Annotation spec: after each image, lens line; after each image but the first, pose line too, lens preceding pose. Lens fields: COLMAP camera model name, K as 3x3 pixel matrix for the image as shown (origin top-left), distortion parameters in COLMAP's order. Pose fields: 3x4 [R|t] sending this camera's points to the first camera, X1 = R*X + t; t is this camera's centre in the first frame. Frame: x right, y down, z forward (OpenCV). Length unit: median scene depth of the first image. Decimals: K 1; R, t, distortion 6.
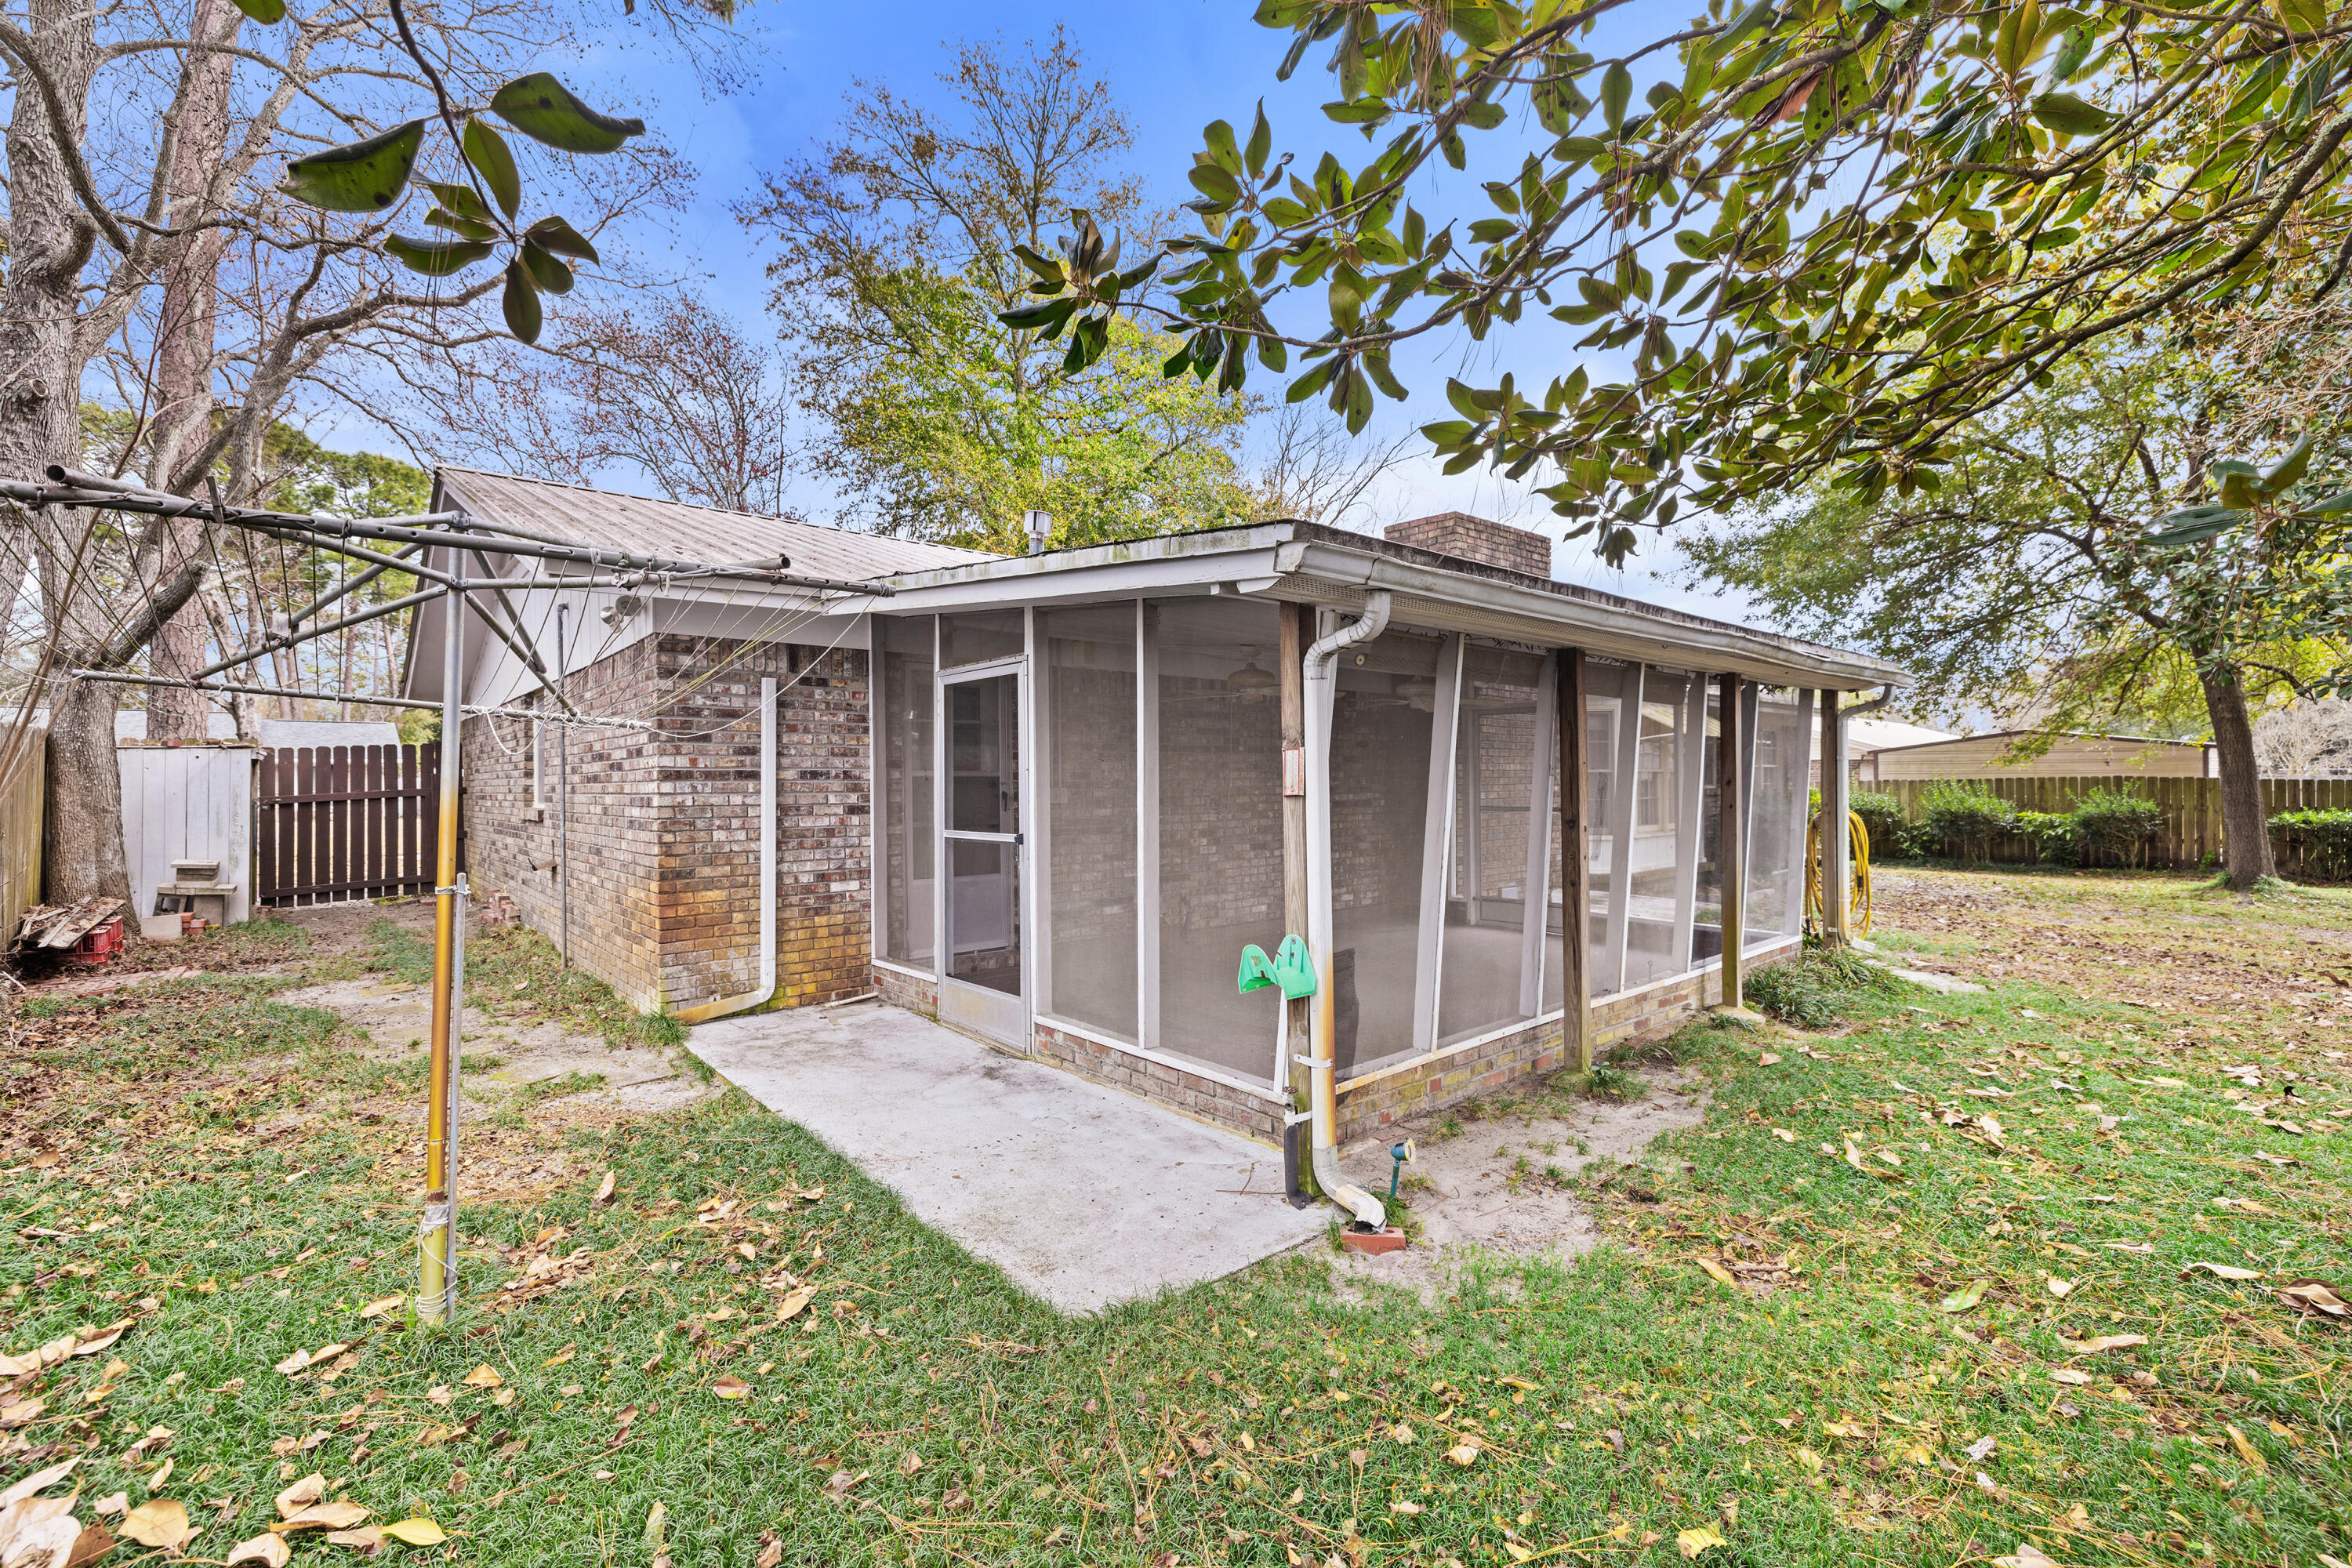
lens RADIAL K [[999.7, 0, 1194.2], [0, 999.7, 781.0], [0, 0, 1]] dist [-0.001578, -0.000652]
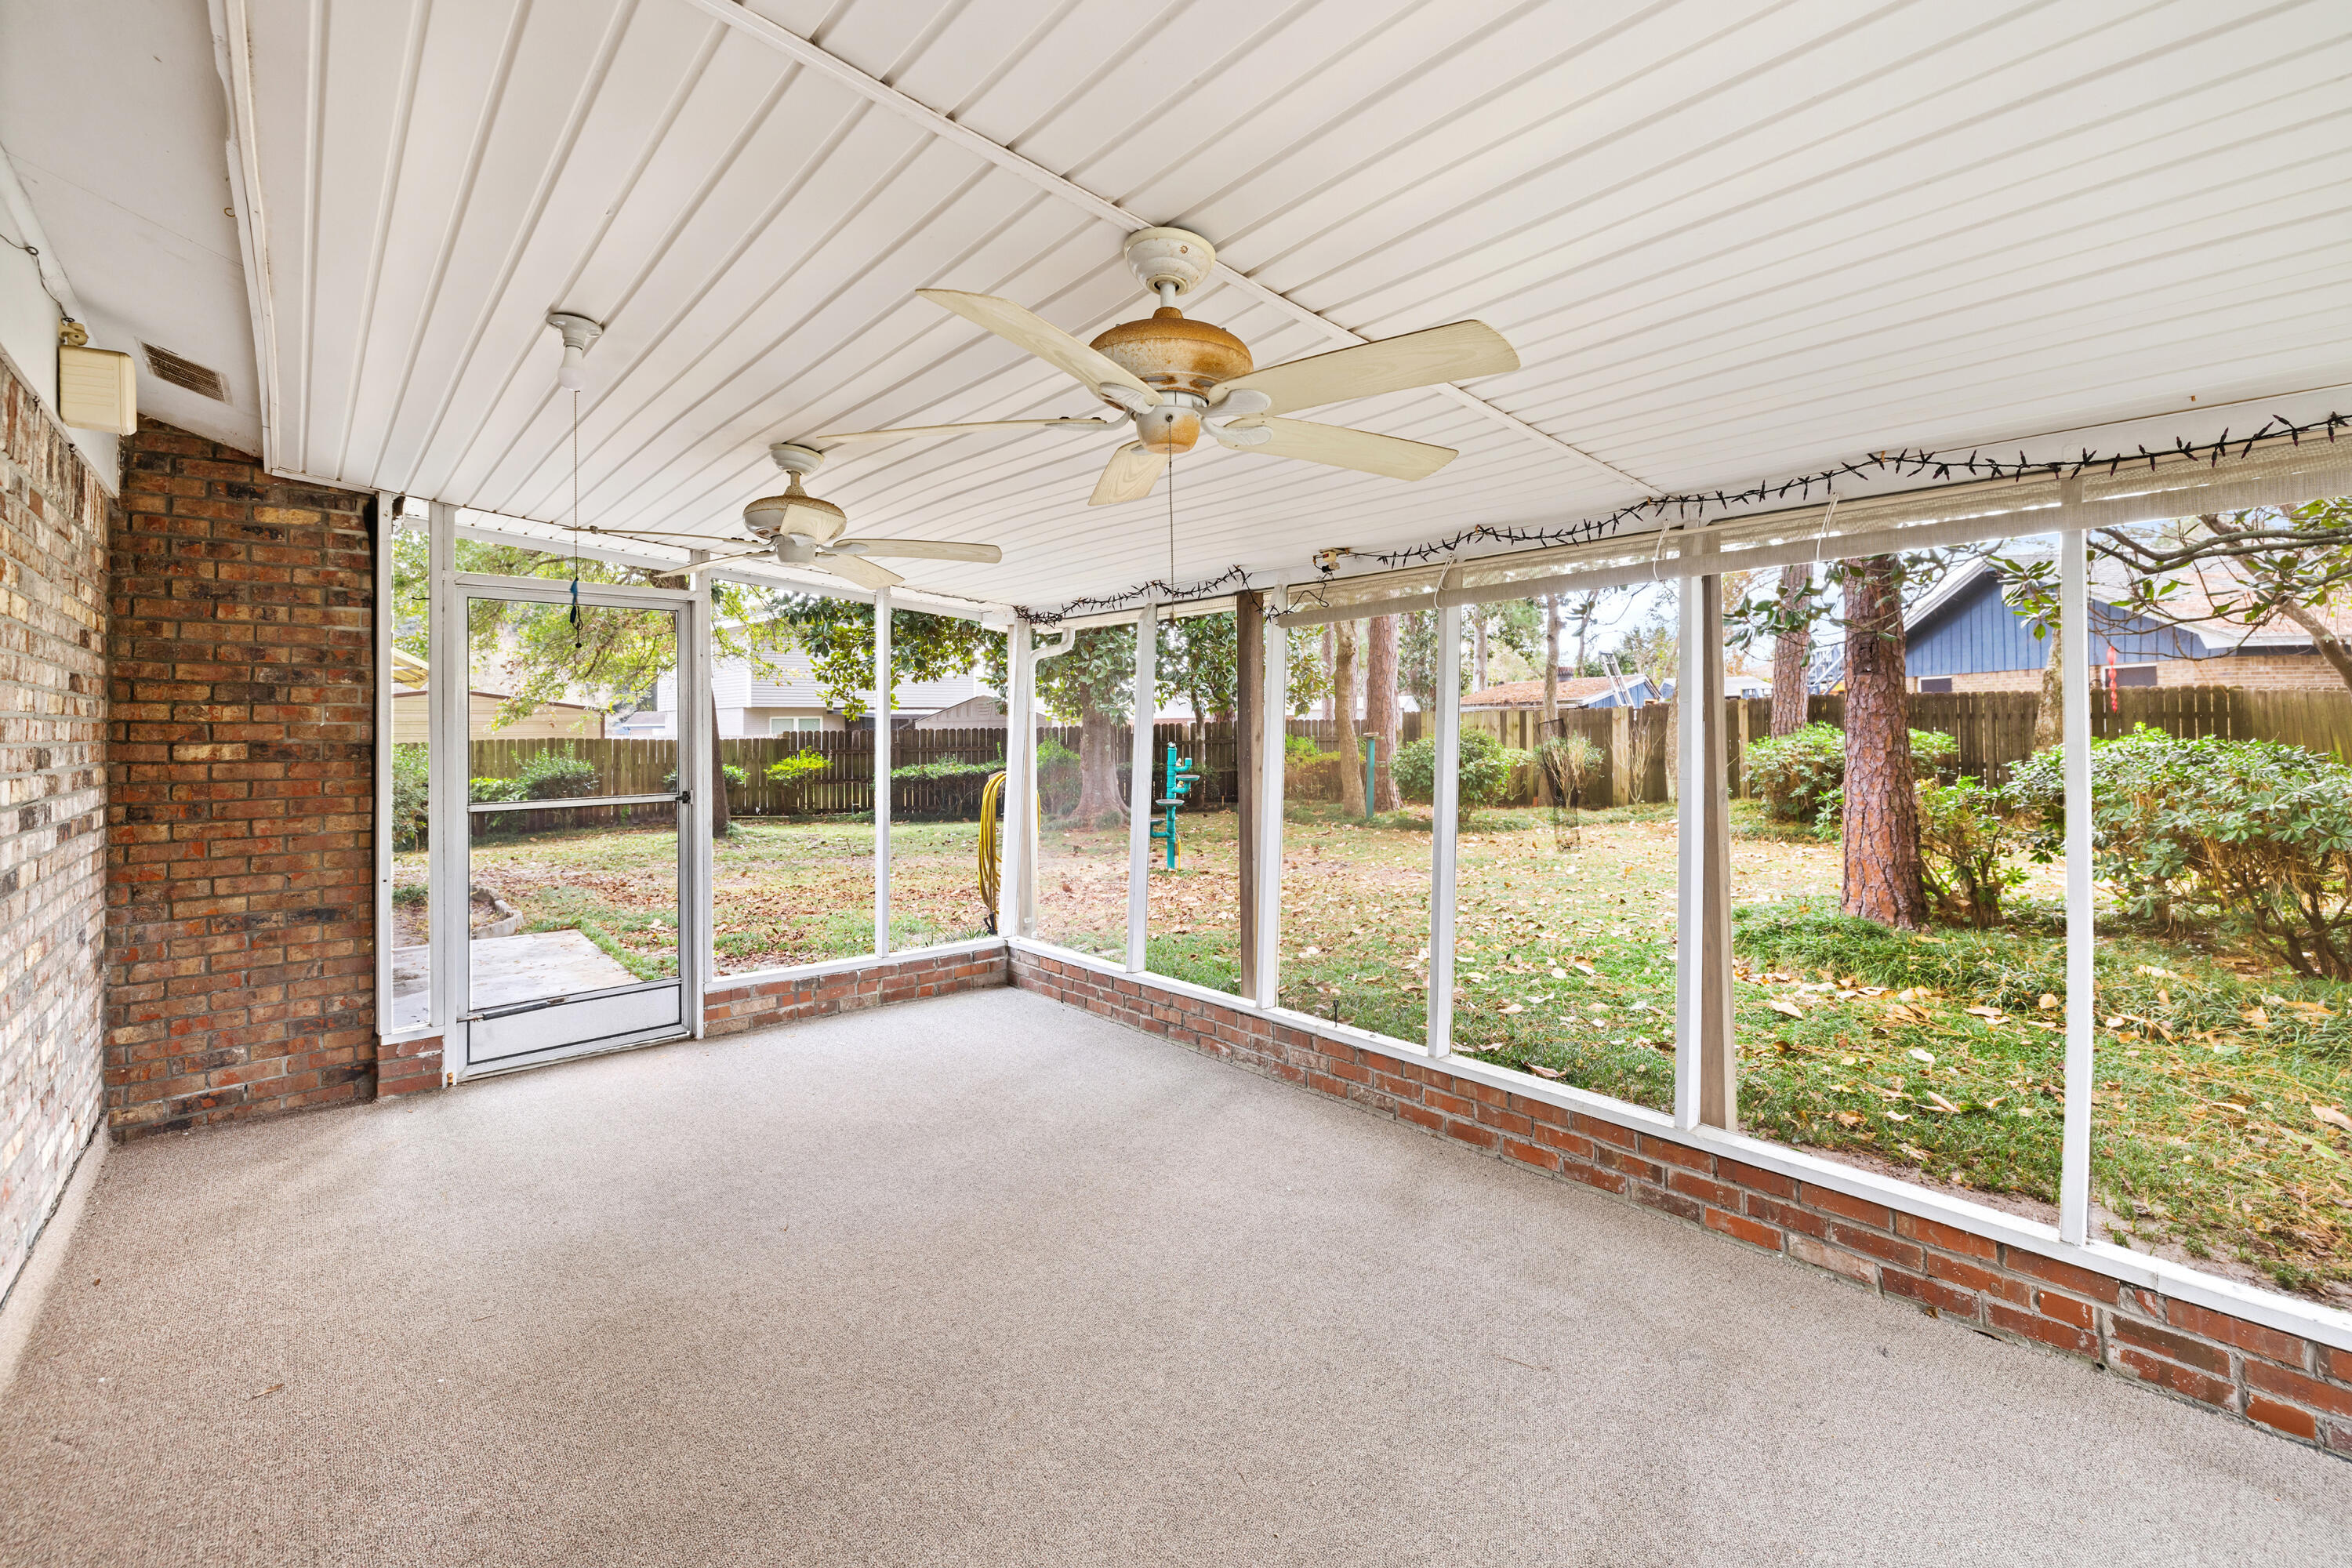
lens RADIAL K [[999.7, 0, 1211.0], [0, 999.7, 727.2], [0, 0, 1]] dist [-0.001578, -0.000652]
pose [[0.027712, 0.005132, 0.999603, -0.073801], [0.014461, 0.999880, -0.005535, -0.000889], [-0.999511, 0.014609, 0.027634, 0.348202]]
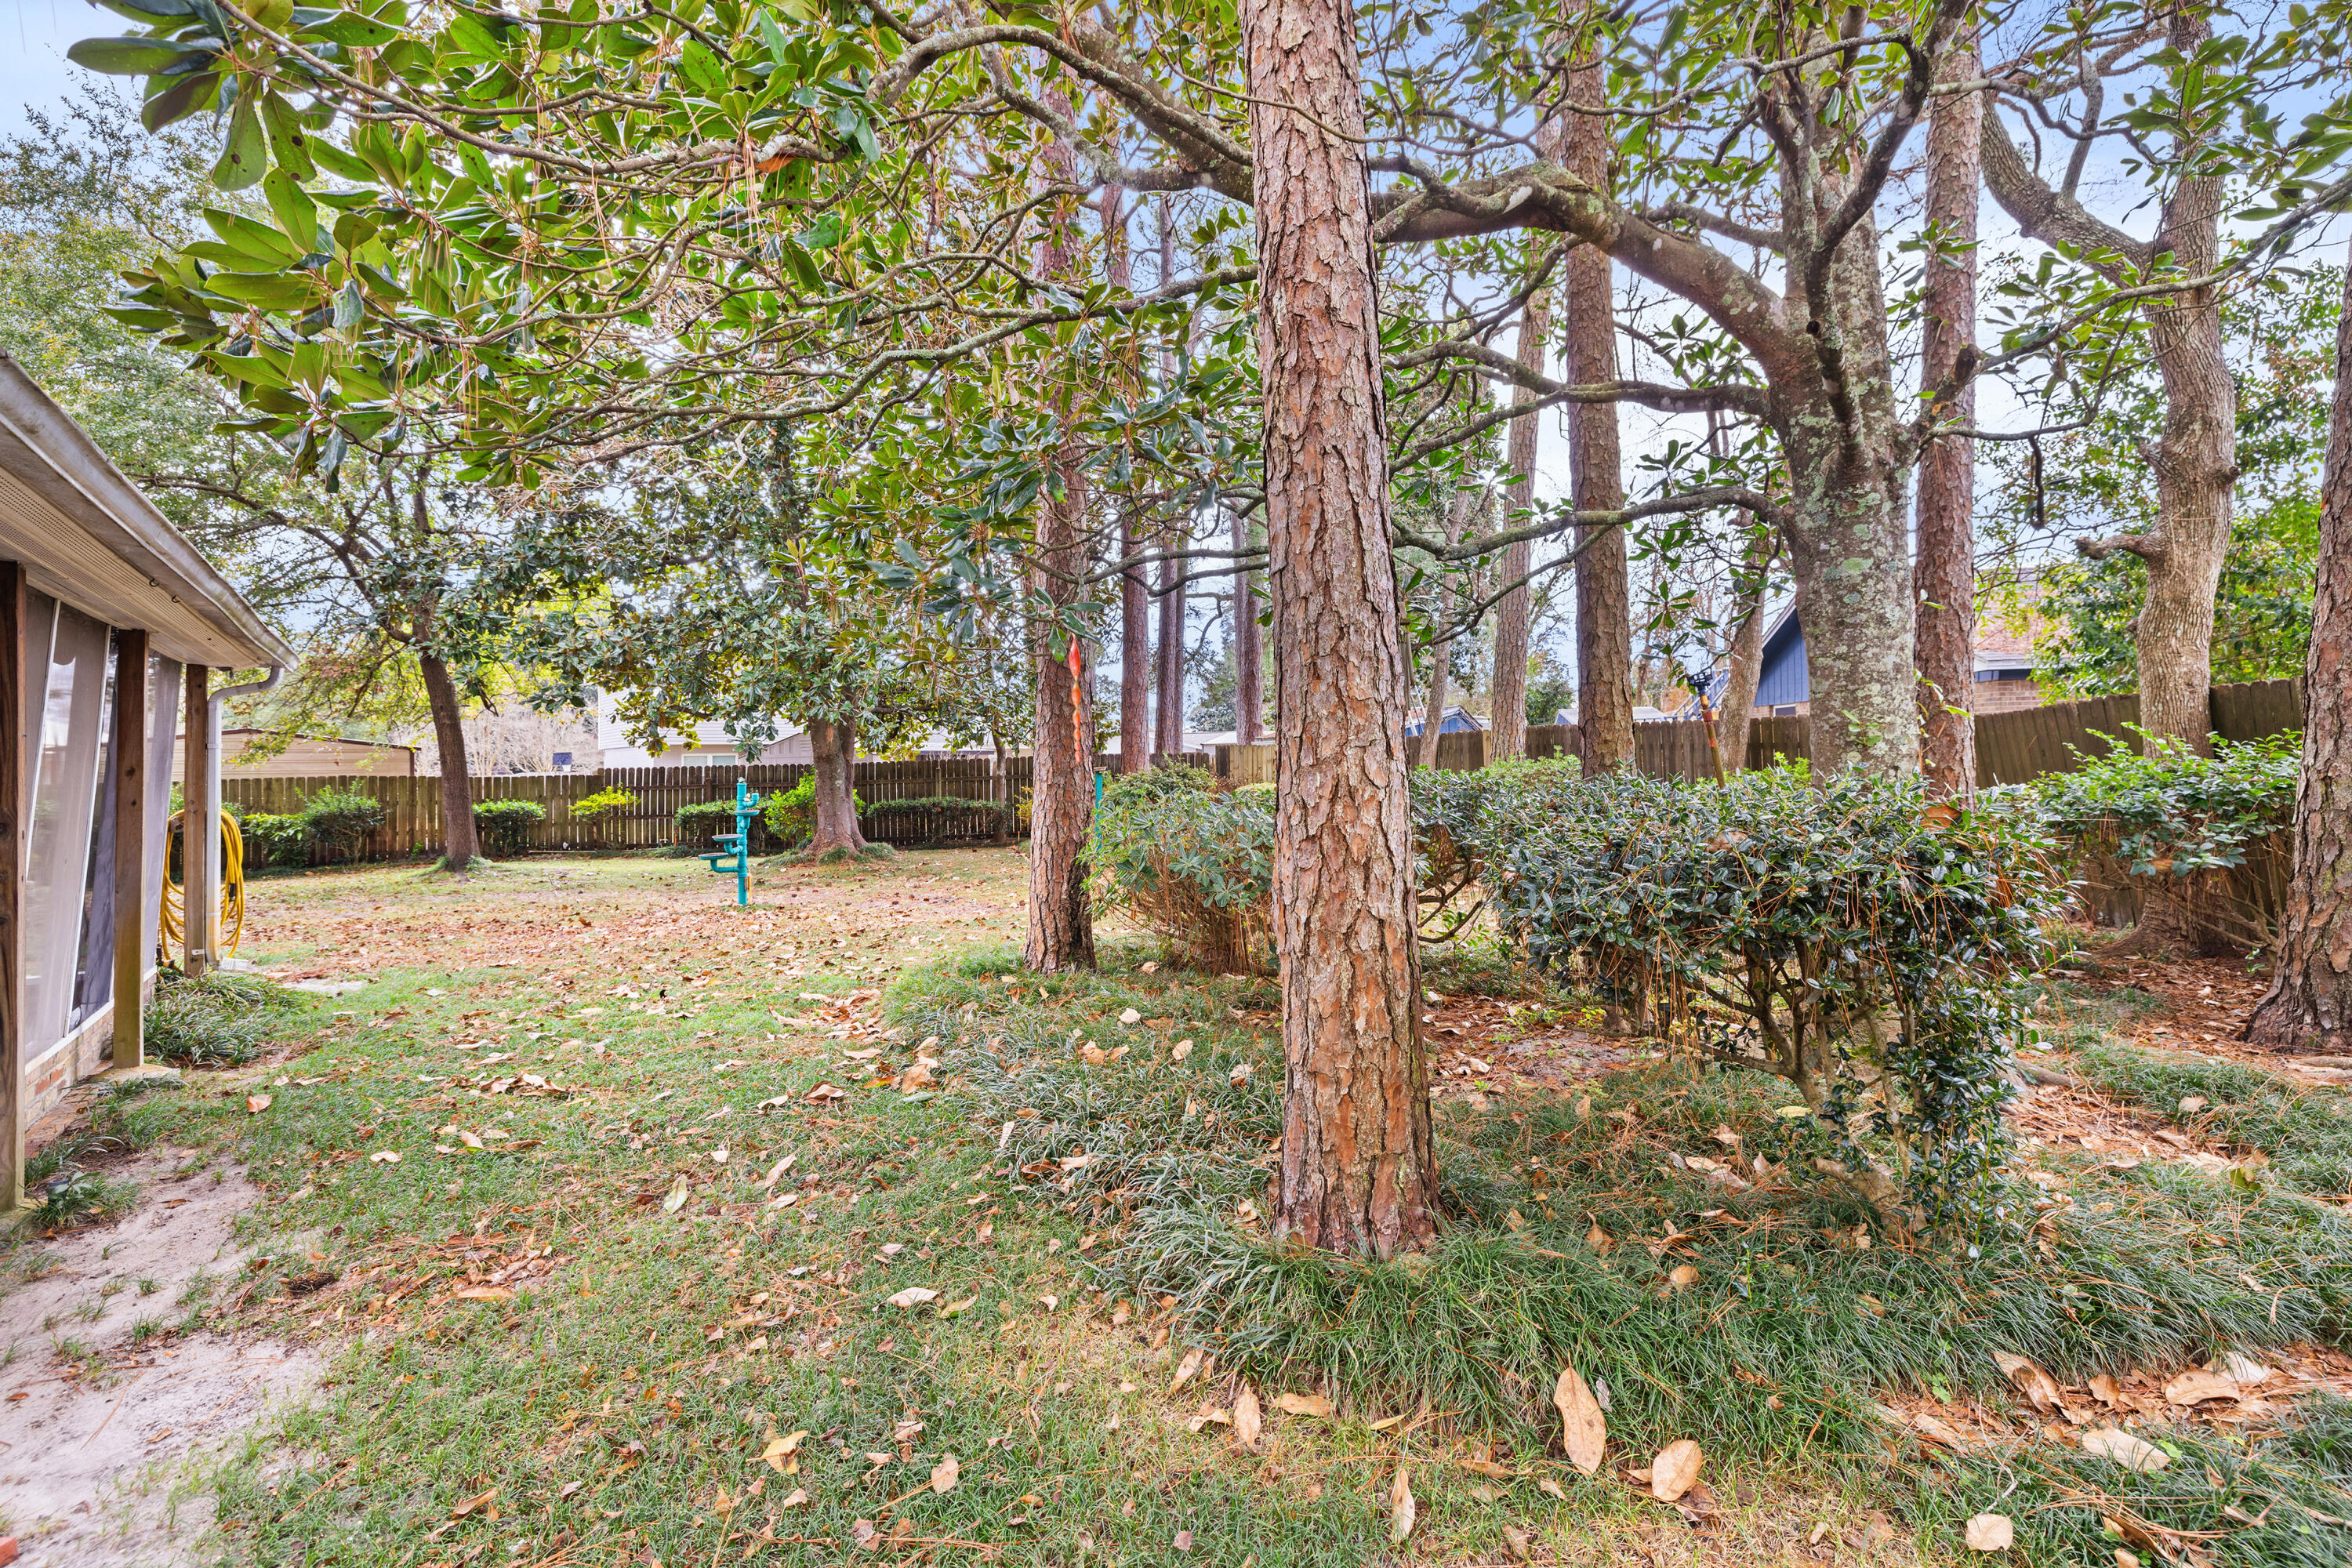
lens RADIAL K [[999.7, 0, 1173.0], [0, 999.7, 734.4], [0, 0, 1]] dist [-0.001578, -0.000652]
pose [[0.084585, 0.032834, 0.995875, -0.053702], [0.018500, 0.999233, -0.034516, 0.004573], [-0.996245, 0.021344, 0.083912, 0.047064]]
